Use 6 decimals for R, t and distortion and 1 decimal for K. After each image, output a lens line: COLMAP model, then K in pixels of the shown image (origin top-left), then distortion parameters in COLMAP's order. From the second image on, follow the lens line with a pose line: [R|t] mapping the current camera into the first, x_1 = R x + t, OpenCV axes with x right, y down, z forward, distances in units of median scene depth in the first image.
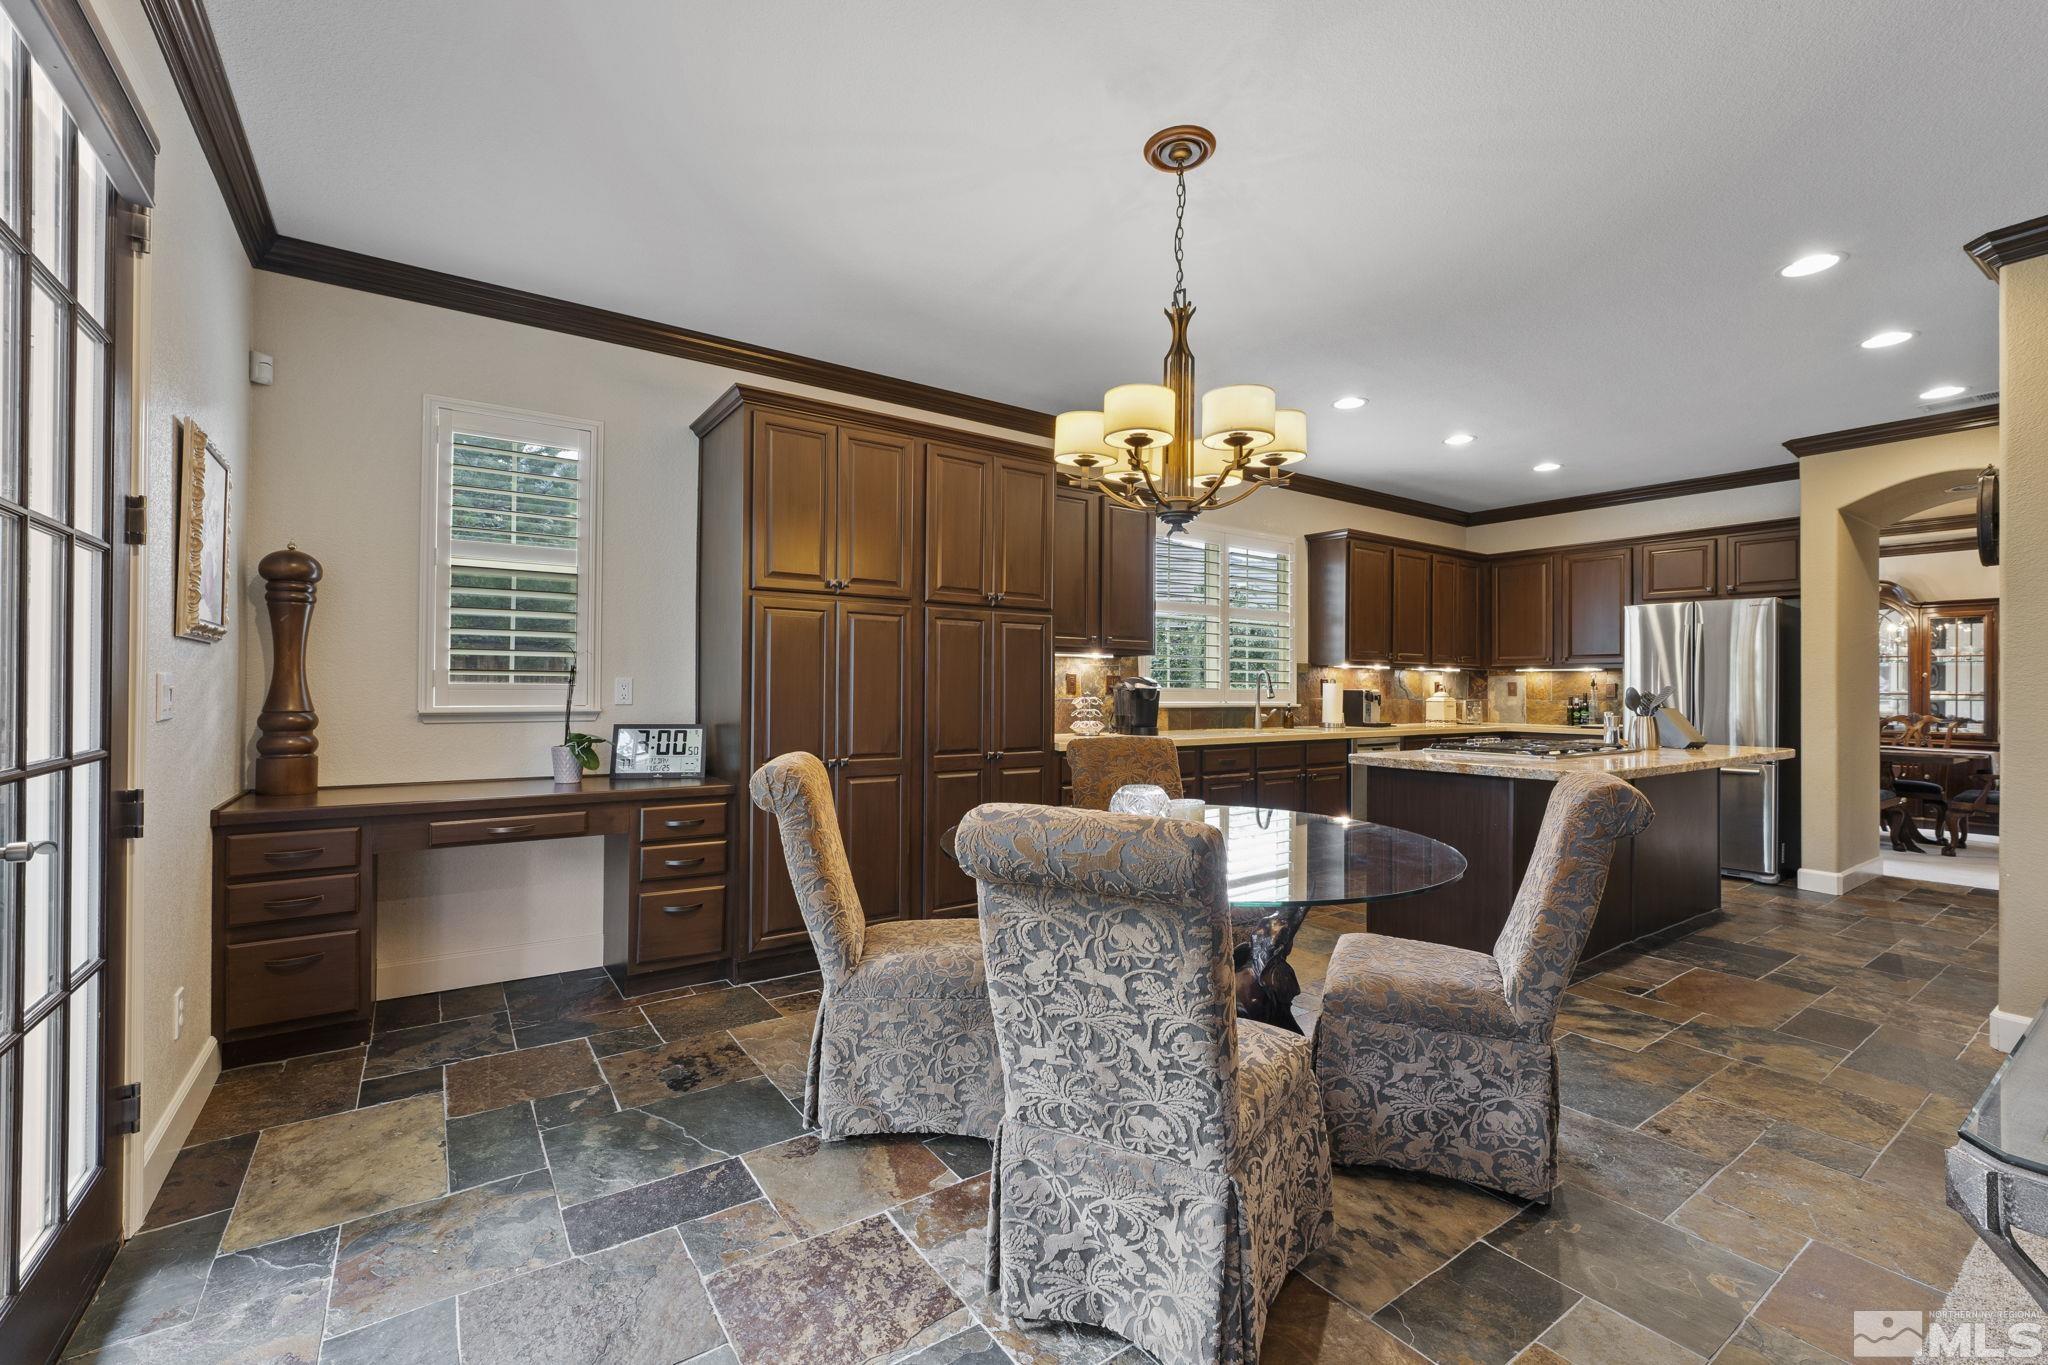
lens RADIAL K [[856.7, 0, 1020.8], [0, 856.7, 682.5], [0, 0, 1]] dist [-0.024828, 0.000061]
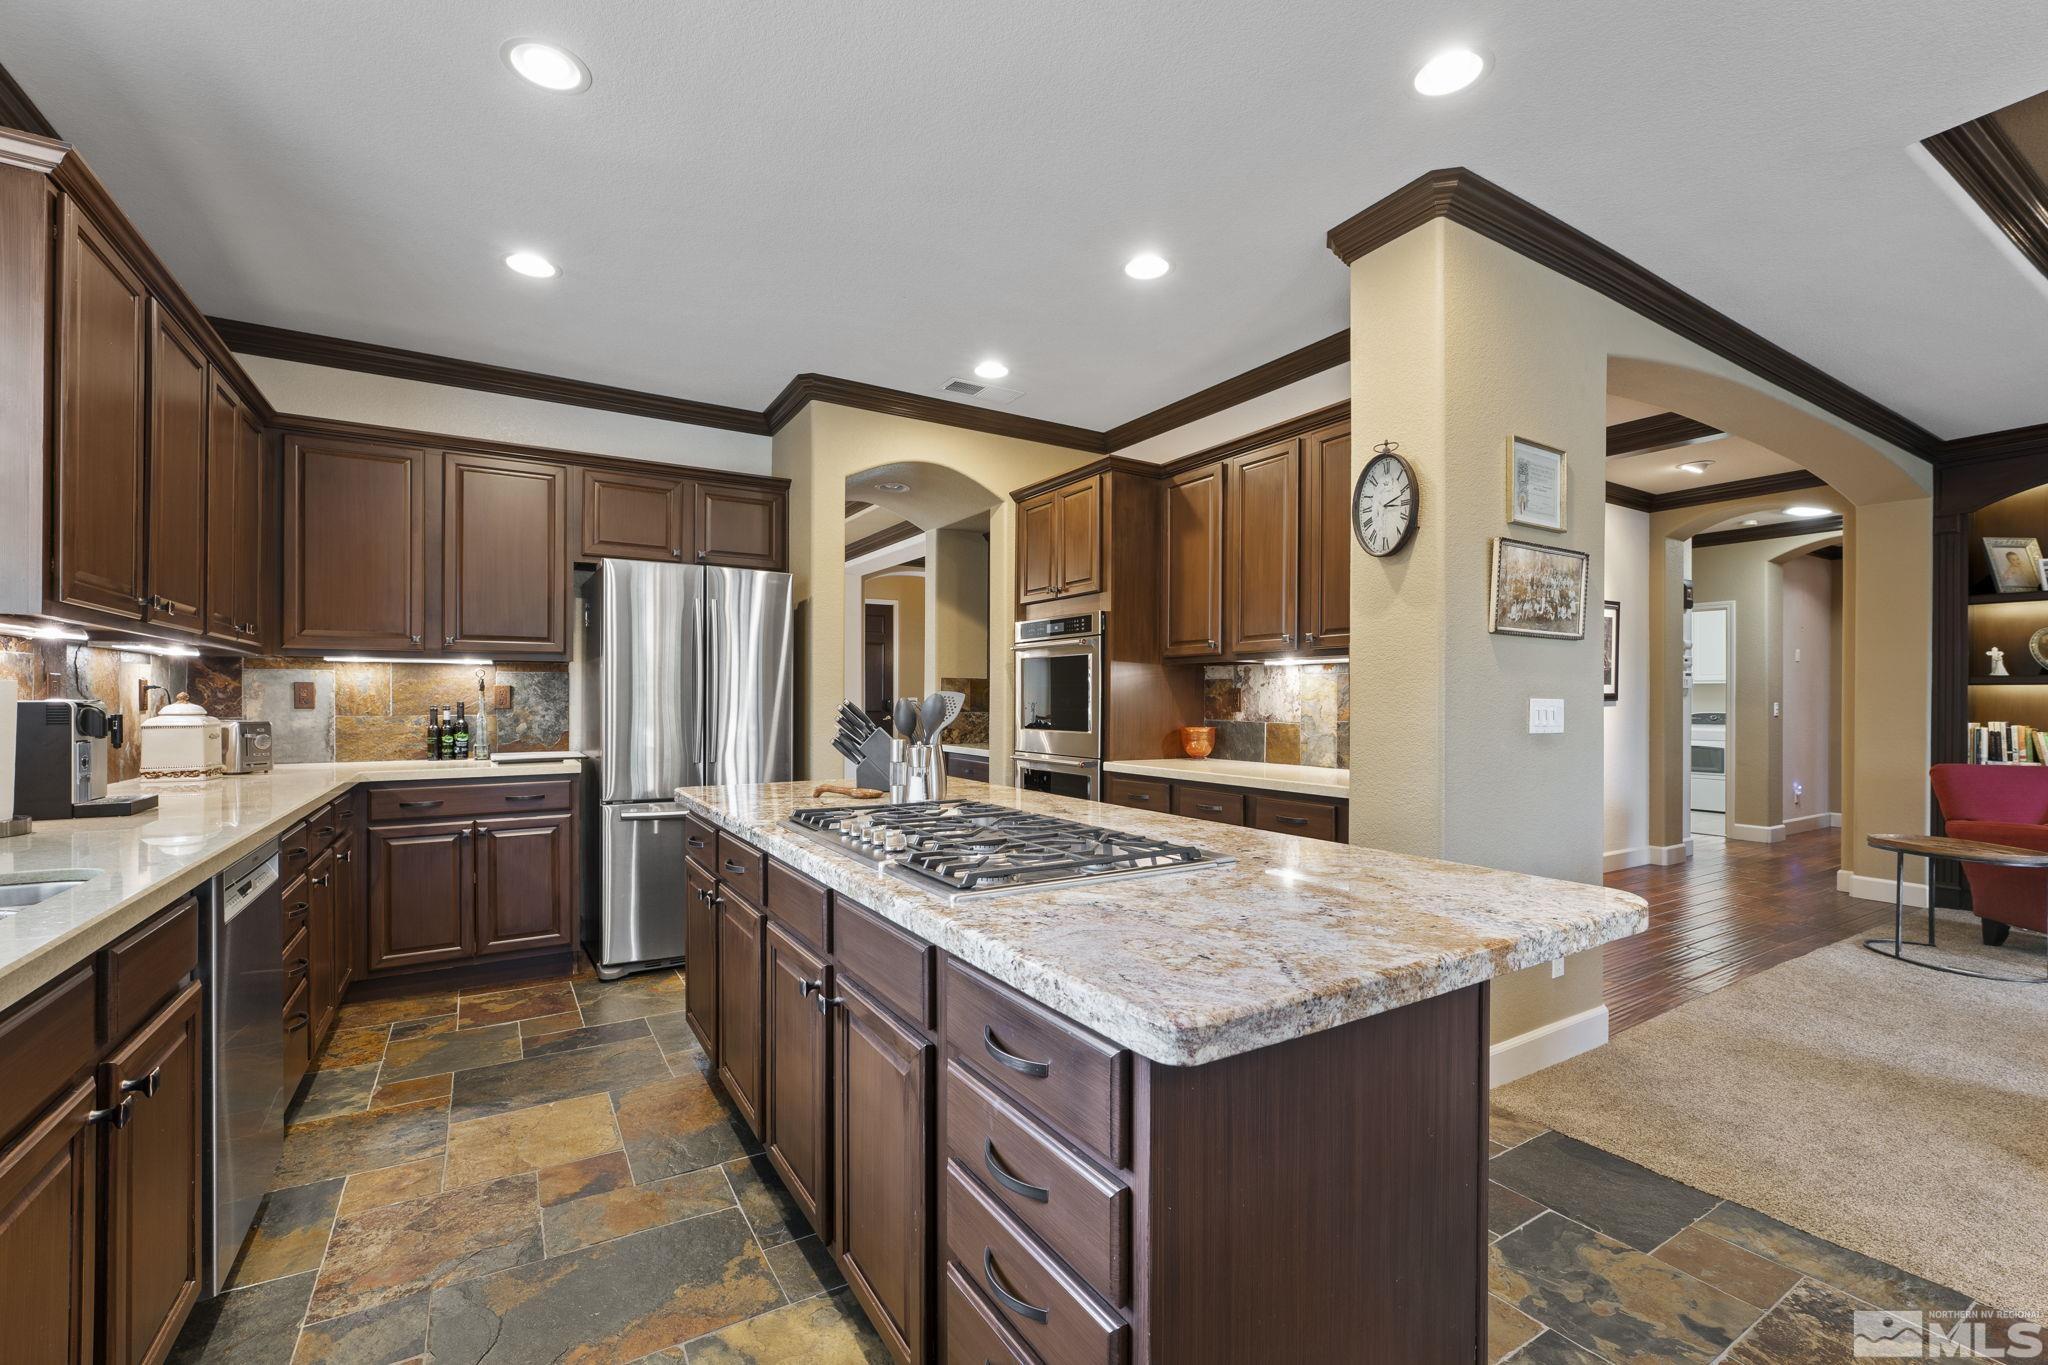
lens RADIAL K [[856.7, 0, 1020.5], [0, 856.7, 695.6], [0, 0, 1]] dist [-0.024828, 0.000061]
pose [[0.062284, -0.006798, 0.998035, 0.107330], [-0.006276, 0.999954, 0.007203, 0.001380], [-0.998039, -0.006712, 0.062239, 0.575798]]
